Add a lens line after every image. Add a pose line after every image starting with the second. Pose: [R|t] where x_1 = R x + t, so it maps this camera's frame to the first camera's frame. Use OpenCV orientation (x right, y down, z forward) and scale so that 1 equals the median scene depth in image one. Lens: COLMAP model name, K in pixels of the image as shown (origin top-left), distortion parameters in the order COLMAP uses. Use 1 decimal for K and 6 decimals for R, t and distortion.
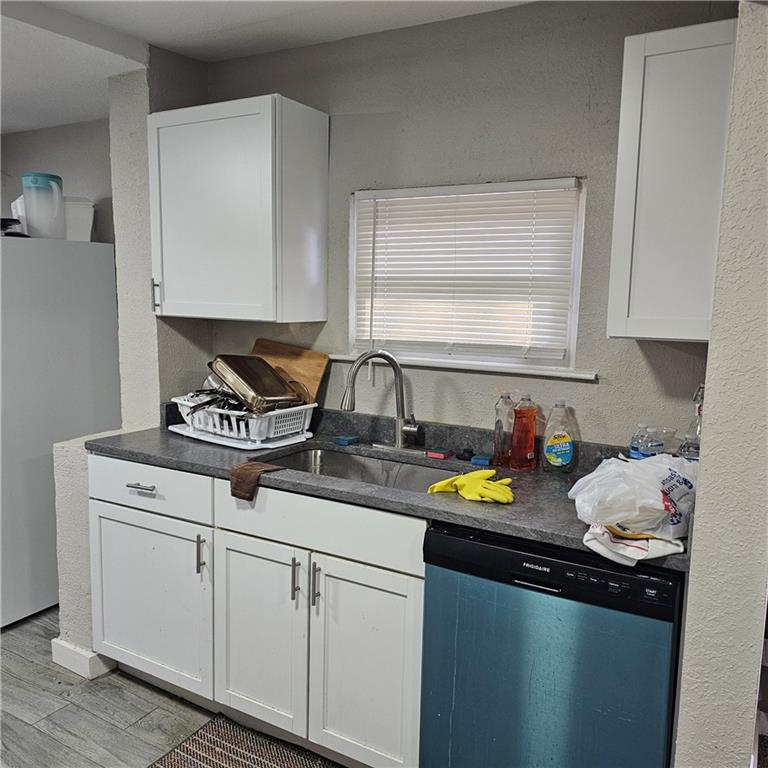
lens RADIAL K [[689.4, 0, 386.0], [0, 689.4, 385.8], [0, 0, 1]] dist [0.086857, -0.106863]
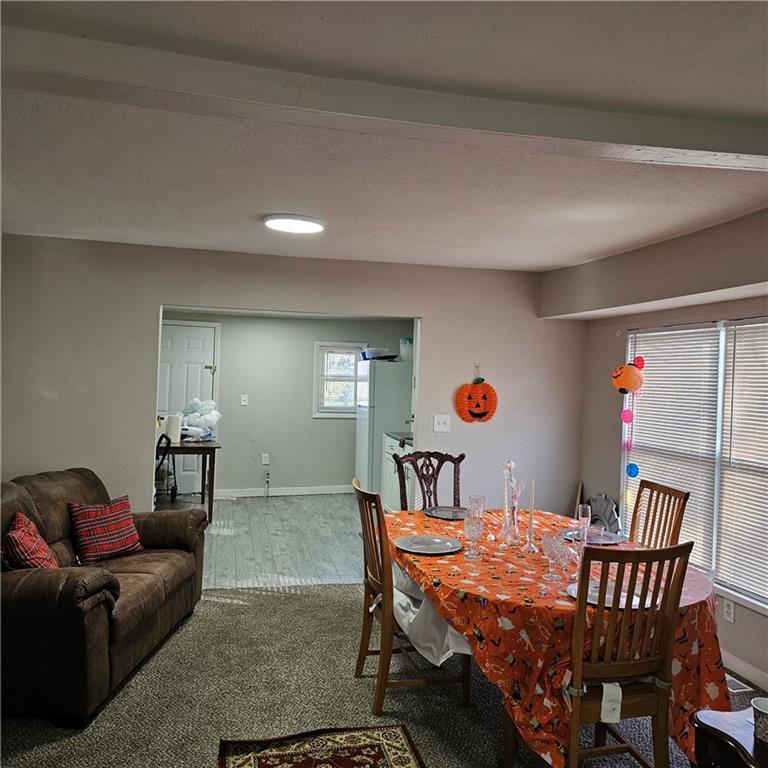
lens RADIAL K [[645.4, 0, 384.0], [0, 645.4, 384.0], [0, 0, 1]] dist [0.096410, -0.108965]
pose [[0.697791, 0.014498, -0.716155, 1.530604], [-0.115864, 0.988914, -0.092873, 0.136589], [0.706868, 0.147783, 0.691735, -0.923135]]
